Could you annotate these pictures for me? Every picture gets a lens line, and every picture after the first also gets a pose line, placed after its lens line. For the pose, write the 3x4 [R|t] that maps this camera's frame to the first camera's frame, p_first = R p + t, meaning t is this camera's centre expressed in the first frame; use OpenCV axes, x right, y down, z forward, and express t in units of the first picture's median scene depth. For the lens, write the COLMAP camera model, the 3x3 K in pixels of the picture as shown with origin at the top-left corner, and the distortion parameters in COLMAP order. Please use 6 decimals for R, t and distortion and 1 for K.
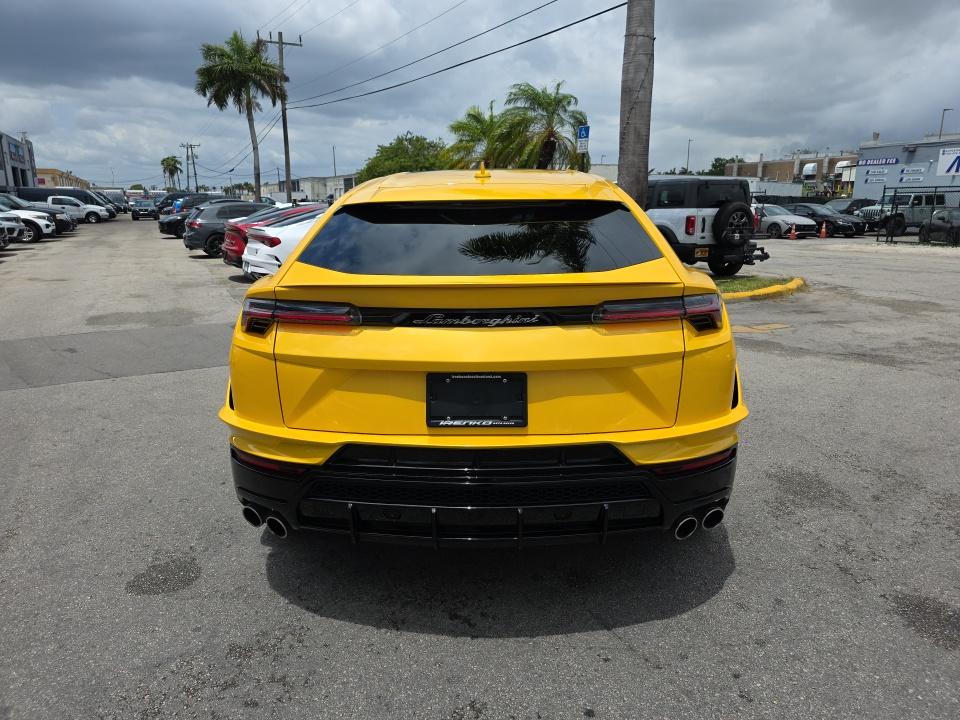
lens RADIAL K [[650.0, 0, 480.4], [0, 650.0, 359.4], [0, 0, 1]] dist [0.043377, -0.034201]
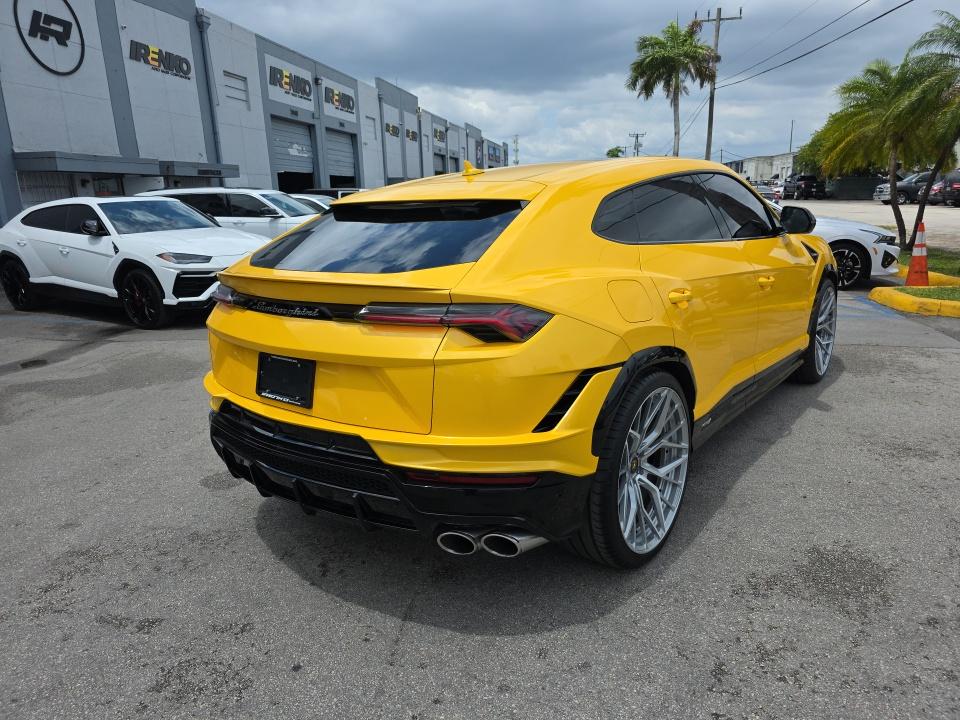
lens RADIAL K [[650.0, 0, 475.9], [0, 650.0, 364.0], [0, 0, 1]] dist [0.043377, -0.034201]
pose [[0.796301, 0.126703, -0.591483, 0.129800], [-0.108790, 0.991871, 0.066009, -0.010702], [0.595038, 0.011785, 0.803611, 0.035577]]
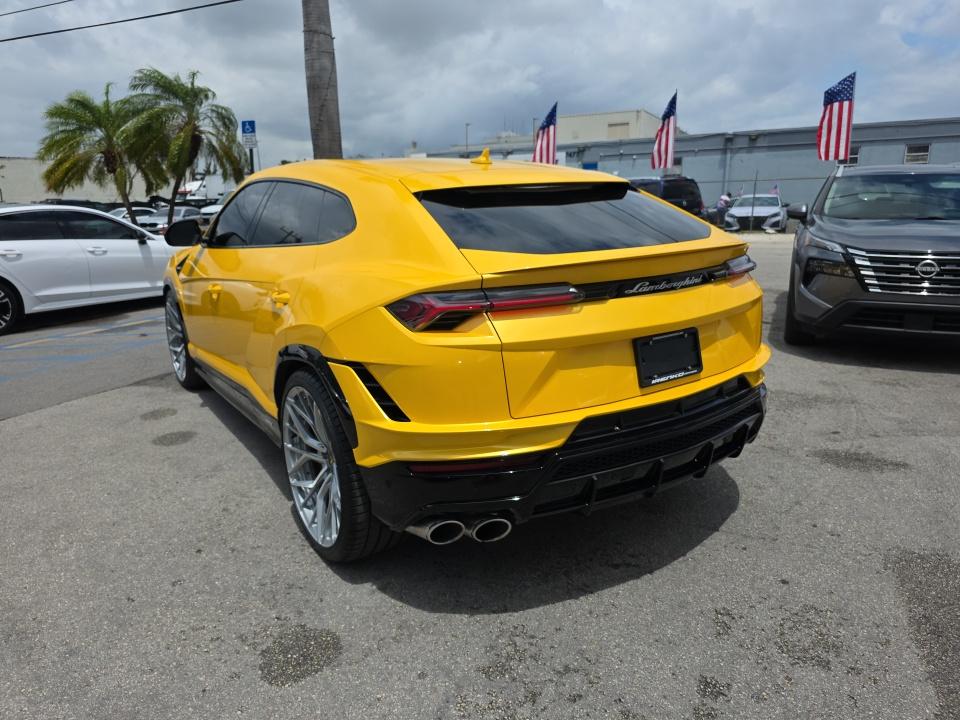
lens RADIAL K [[650.0, 0, 482.4], [0, 650.0, 359.9], [0, 0, 1]] dist [0.043377, -0.034201]
pose [[0.809855, -0.156881, 0.565264, -0.123836], [0.157729, 0.986327, 0.047763, -0.005056], [-0.565028, 0.050478, 0.823526, 0.033632]]
